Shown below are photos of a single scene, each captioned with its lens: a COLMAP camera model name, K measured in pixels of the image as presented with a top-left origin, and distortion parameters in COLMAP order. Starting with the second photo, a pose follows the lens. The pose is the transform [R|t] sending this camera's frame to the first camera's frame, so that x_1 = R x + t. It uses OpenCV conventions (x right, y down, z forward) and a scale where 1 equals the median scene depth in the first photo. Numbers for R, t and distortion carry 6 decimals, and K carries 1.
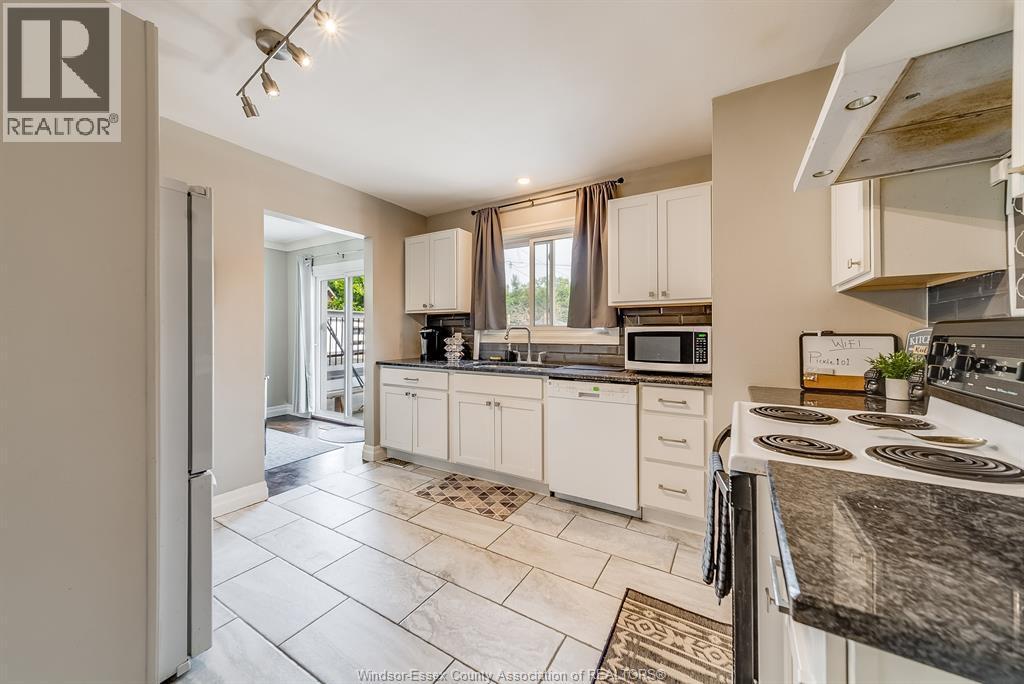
lens RADIAL K [[370.6, 0, 512.5], [0, 370.6, 333.1], [0, 0, 1]] dist [0.018538, 0.000021]
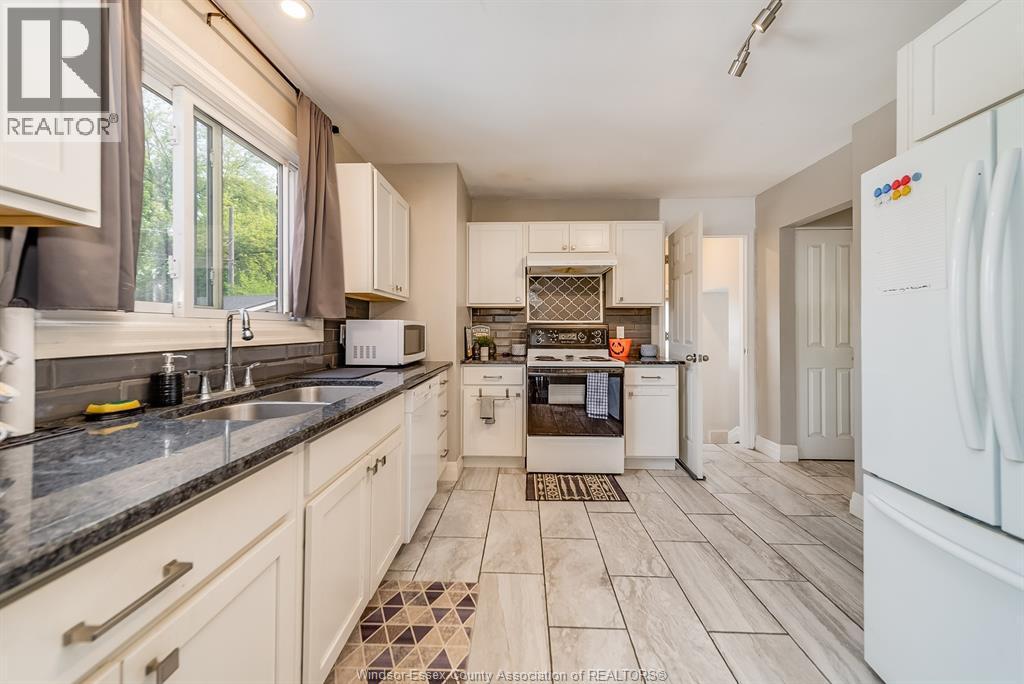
lens RADIAL K [[370.6, 0, 512.5], [0, 370.6, 333.1], [0, 0, 1]] dist [0.018538, 0.000021]
pose [[-0.486664, -0.010178, 0.873530, -0.625657], [-0.002398, 0.999944, 0.010315, 0.007990], [-0.873586, 0.002925, -0.486661, 1.175563]]
